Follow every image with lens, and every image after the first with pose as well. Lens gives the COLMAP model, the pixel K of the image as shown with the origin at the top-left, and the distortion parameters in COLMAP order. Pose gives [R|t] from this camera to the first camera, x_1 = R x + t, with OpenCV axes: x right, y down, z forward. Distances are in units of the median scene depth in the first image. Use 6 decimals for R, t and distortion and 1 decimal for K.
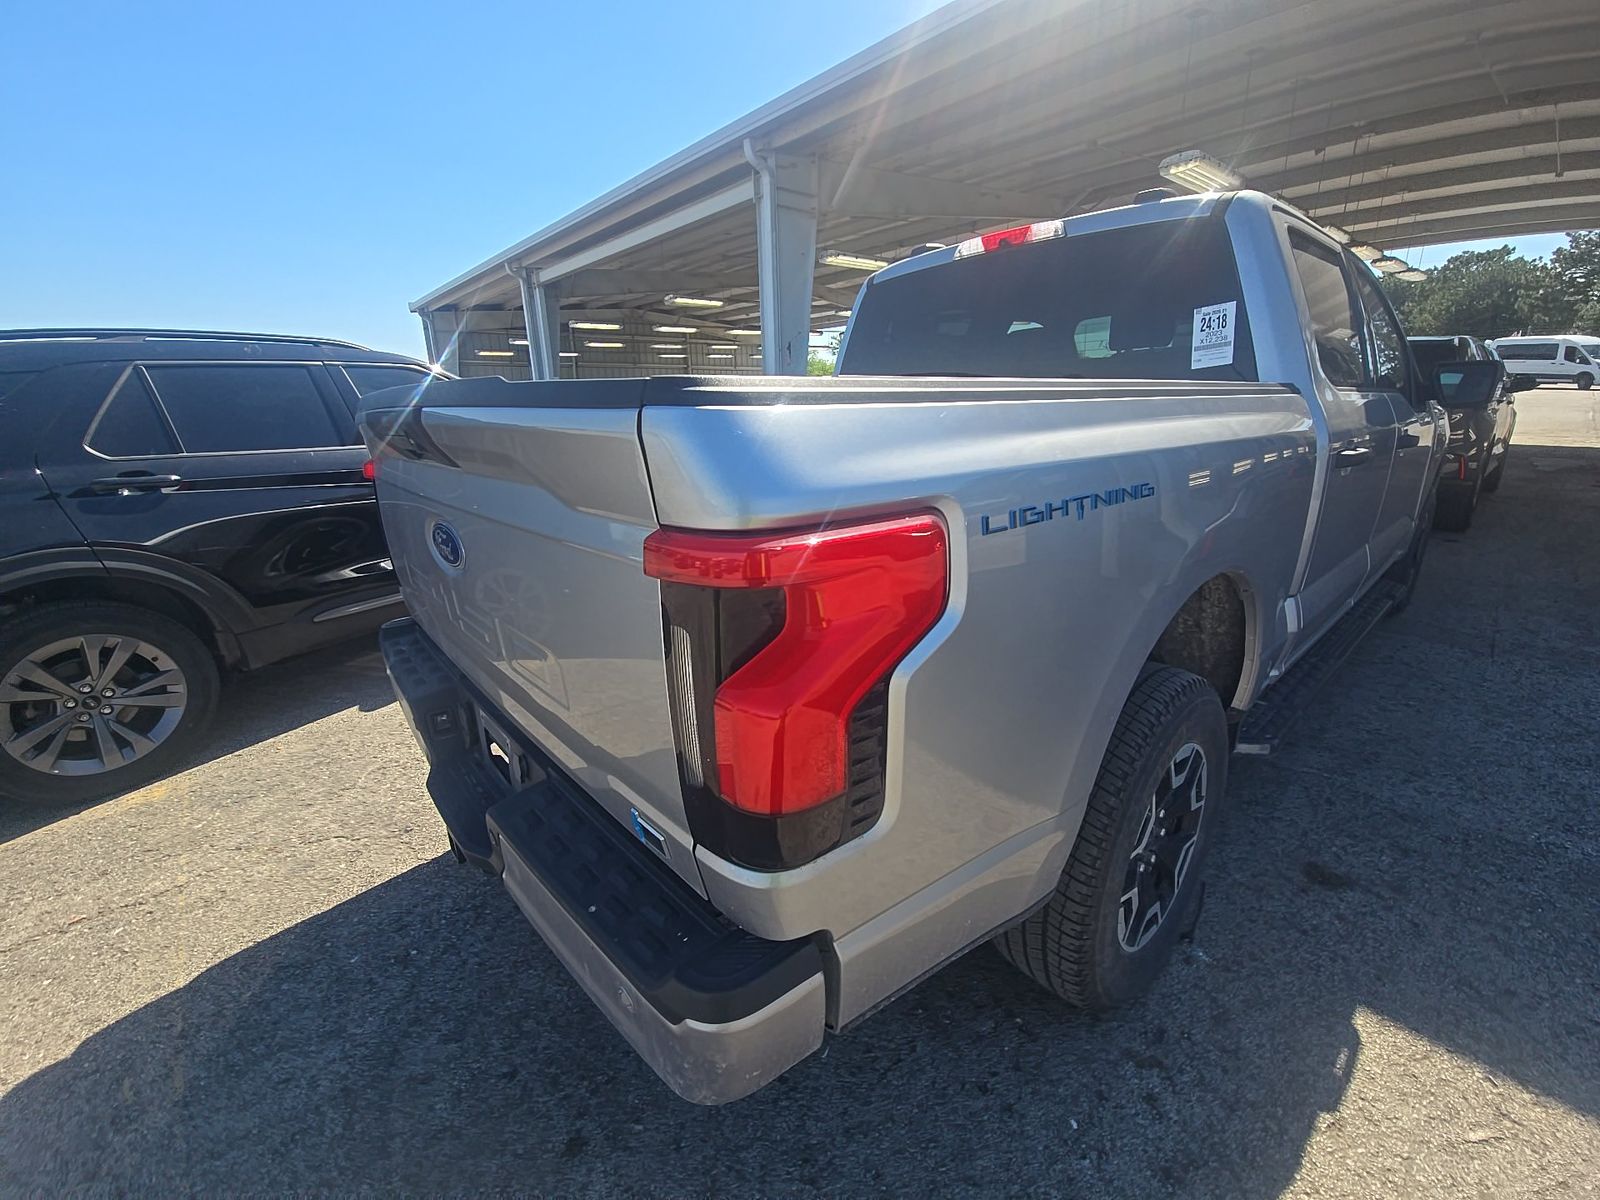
lens RADIAL K [[643.4, 0, 801.5], [0, 643.4, 594.0], [0, 0, 1]] dist [0.024493, -0.018392]
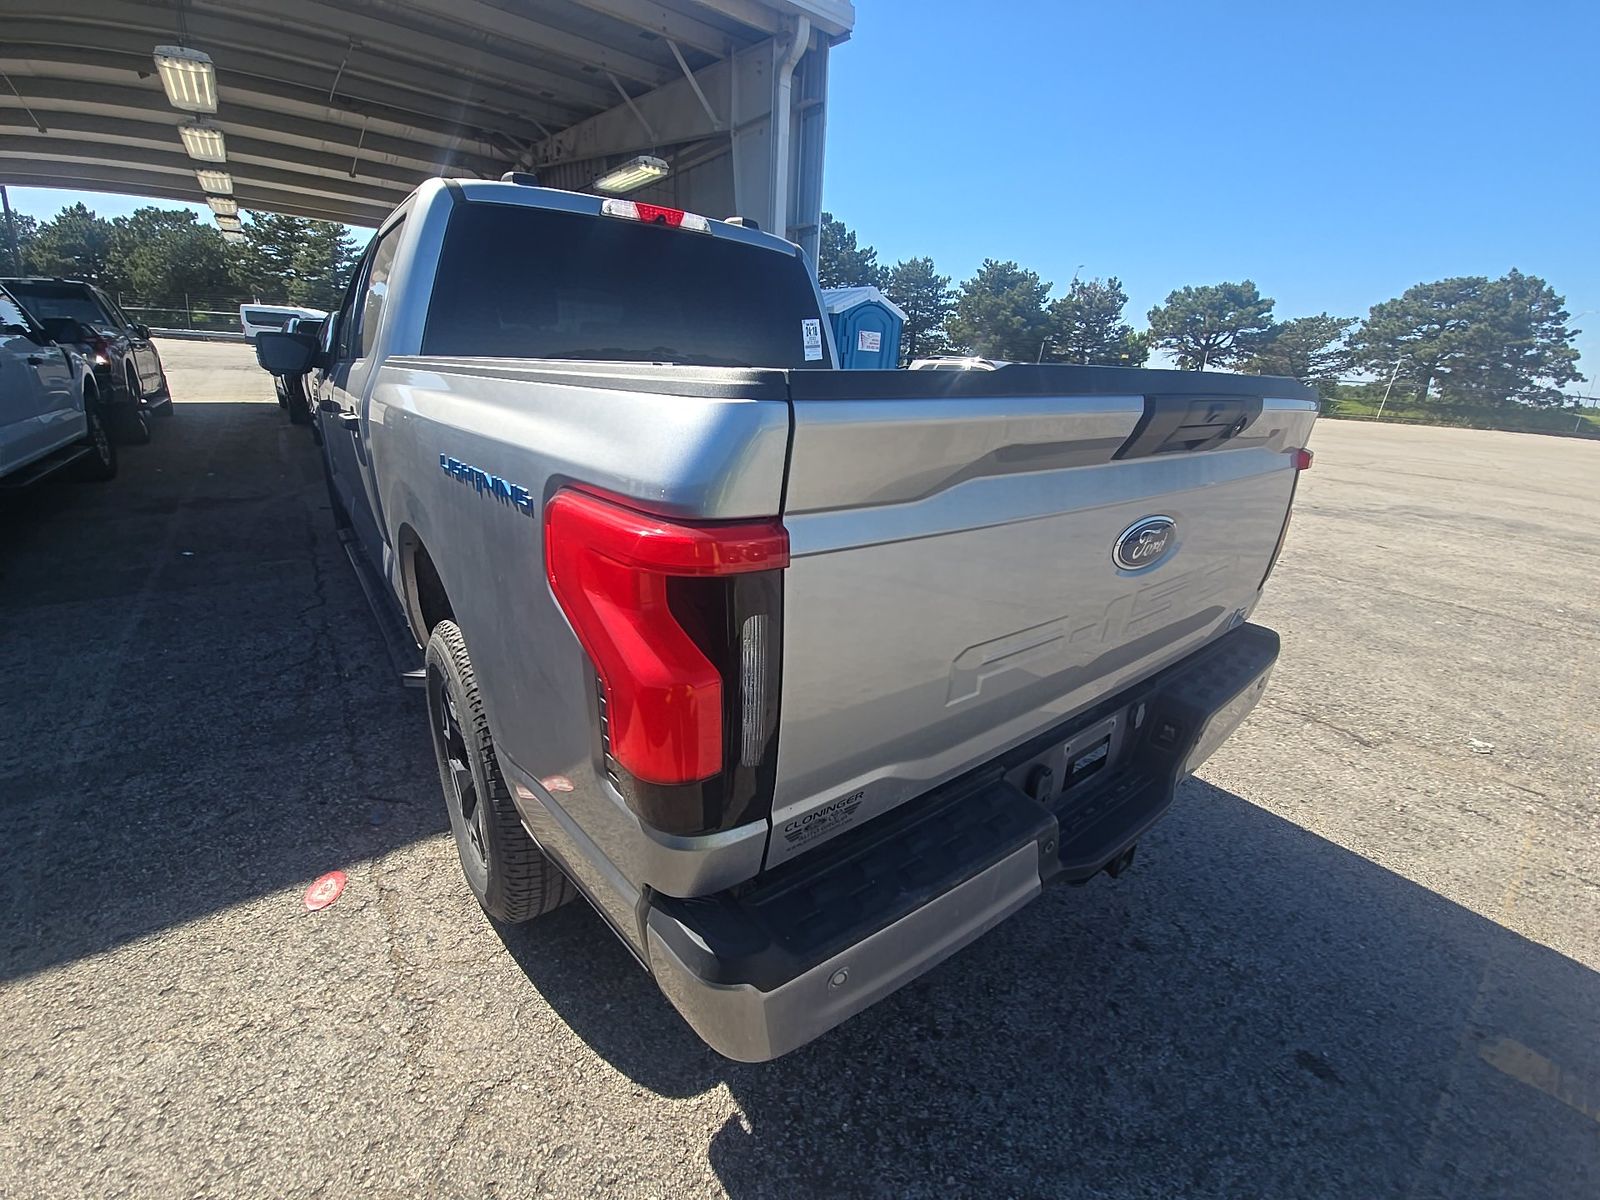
lens RADIAL K [[648.7, 0, 793.5], [0, 648.7, 603.2], [0, 0, 1]] dist [-0.000552, -0.000550]
pose [[0.059324, -0.314121, 0.947528, -0.240357], [0.246792, 0.924349, 0.290986, -0.064443], [-0.967251, 0.216579, 0.132359, 0.225713]]
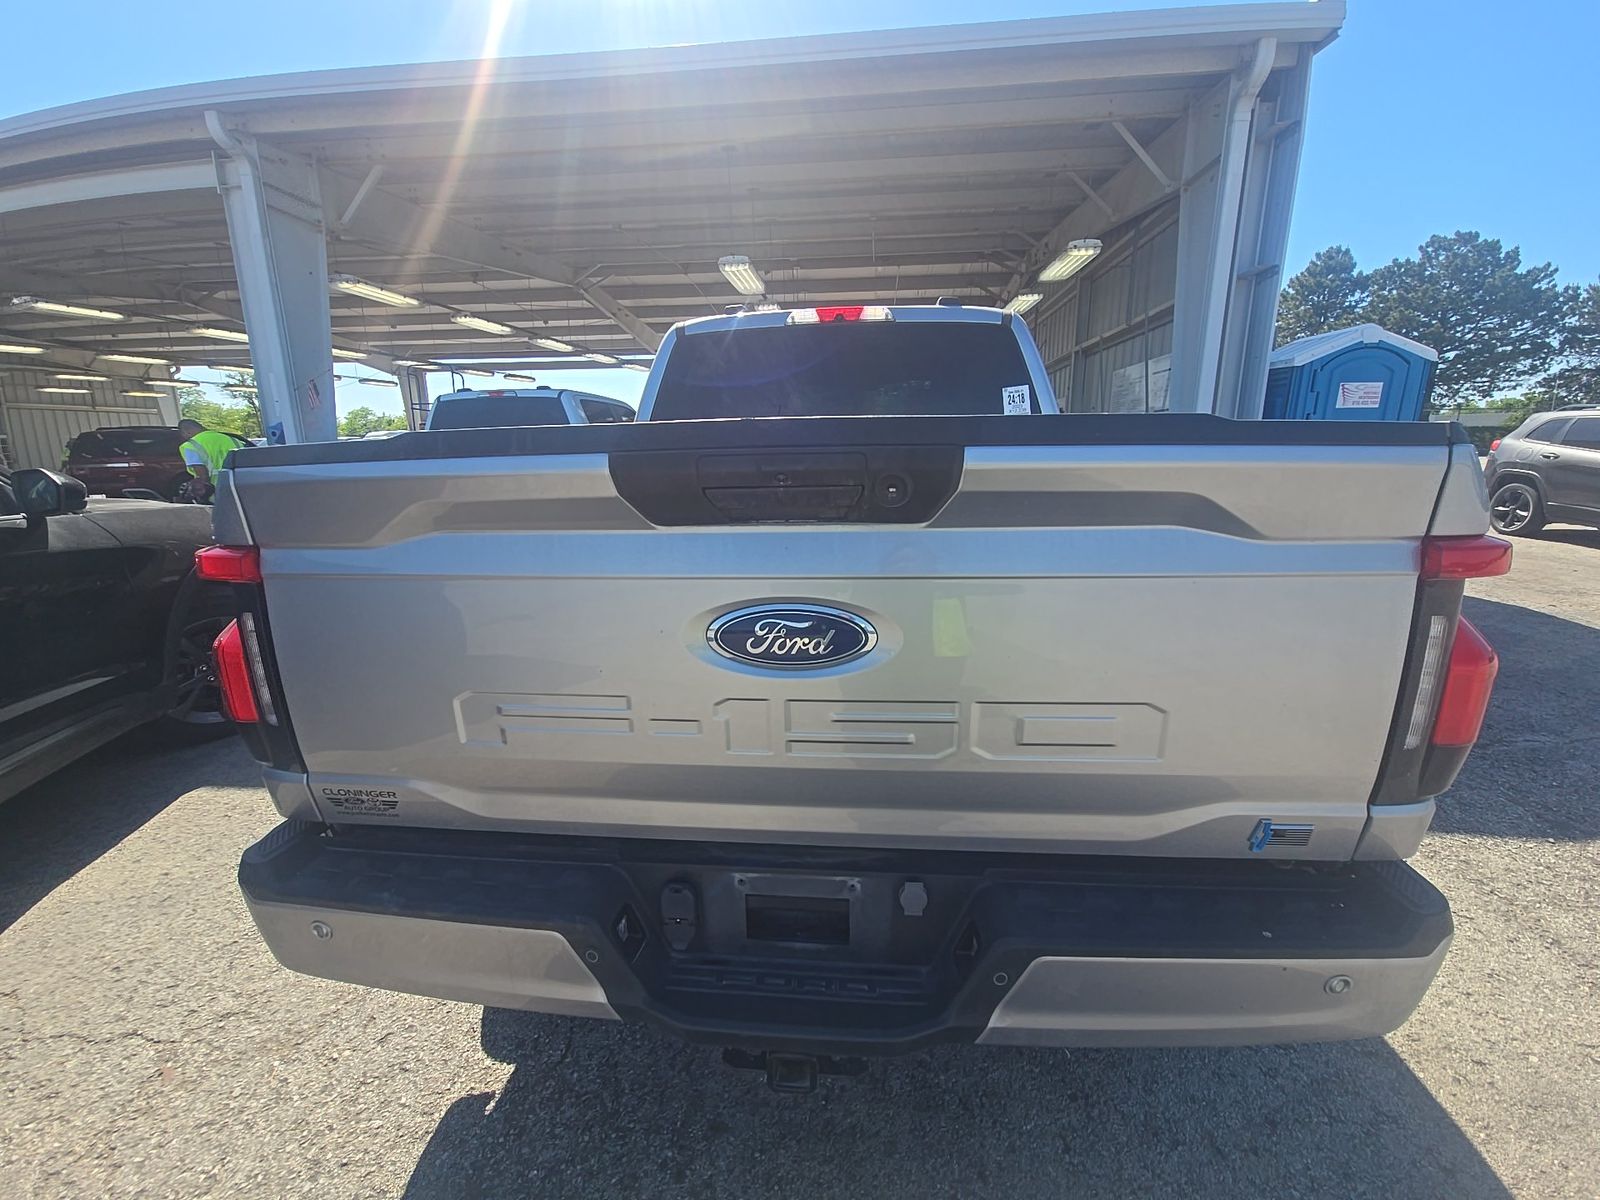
lens RADIAL K [[638.8, 0, 800.0], [0, 638.8, 600.0], [0, 0, 1]] dist [0.024422, -0.014676]
pose [[0.728783, -0.146436, 0.668903, -0.162622], [0.194252, 0.980947, 0.003106, -0.019662], [-0.656613, 0.127672, 0.743343, 0.075647]]
